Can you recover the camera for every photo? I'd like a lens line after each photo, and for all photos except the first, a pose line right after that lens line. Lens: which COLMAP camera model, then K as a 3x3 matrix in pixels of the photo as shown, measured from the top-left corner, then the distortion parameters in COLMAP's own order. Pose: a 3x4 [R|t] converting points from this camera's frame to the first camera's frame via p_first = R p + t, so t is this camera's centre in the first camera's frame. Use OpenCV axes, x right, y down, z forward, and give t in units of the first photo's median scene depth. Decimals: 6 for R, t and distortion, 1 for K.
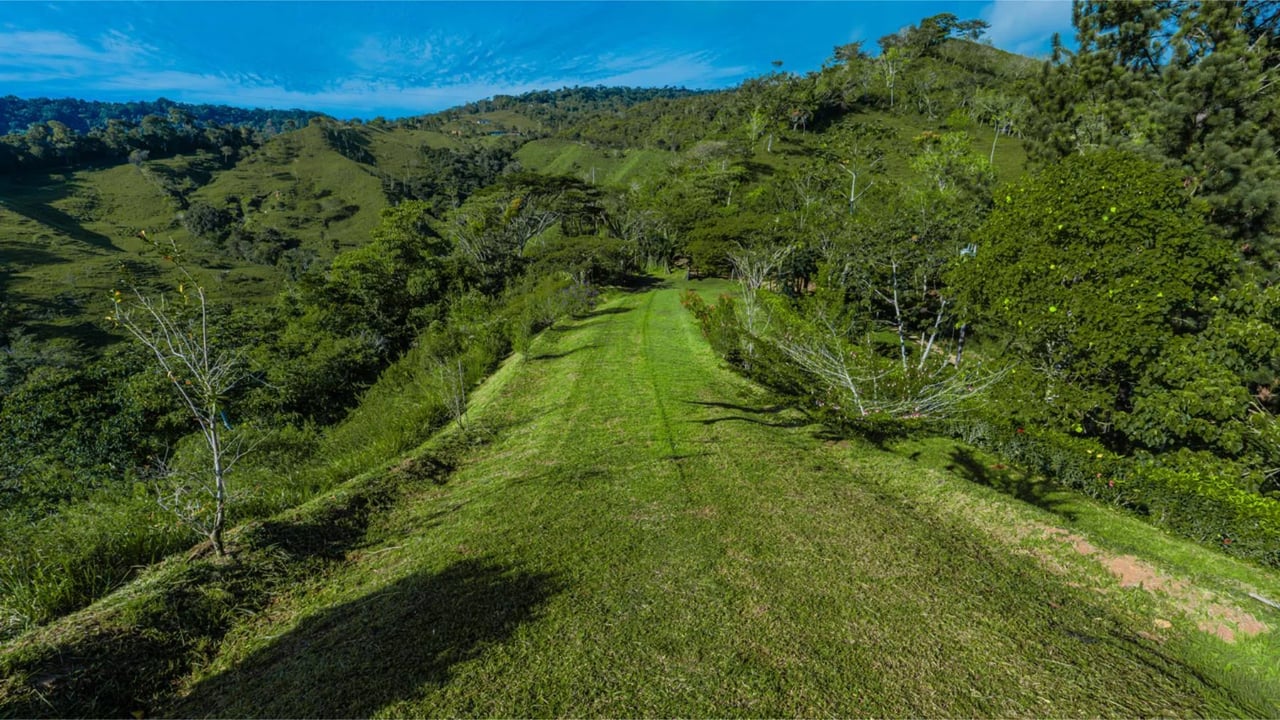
lens RADIAL K [[584.6, 0, 641.7], [0, 584.6, 361.9], [0, 0, 1]] dist [-0.010358, 0.000914]
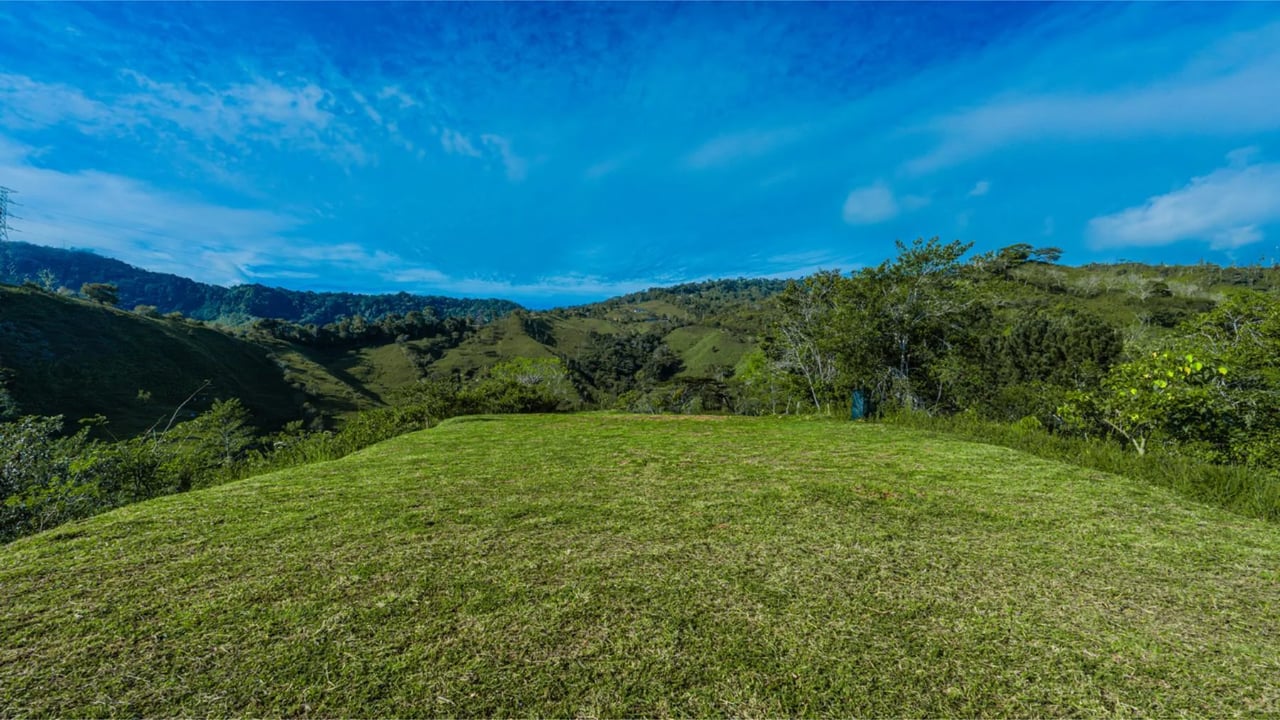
lens RADIAL K [[570.4, 0, 643.7], [0, 570.4, 362.3], [0, 0, 1]] dist [-0.006641, 0.000570]
pose [[0.973093, 0.023664, -0.229195, 0.014374], [-0.088566, 0.956708, -0.277246, 0.024629], [0.212712, 0.290085, 0.933062, -0.119626]]
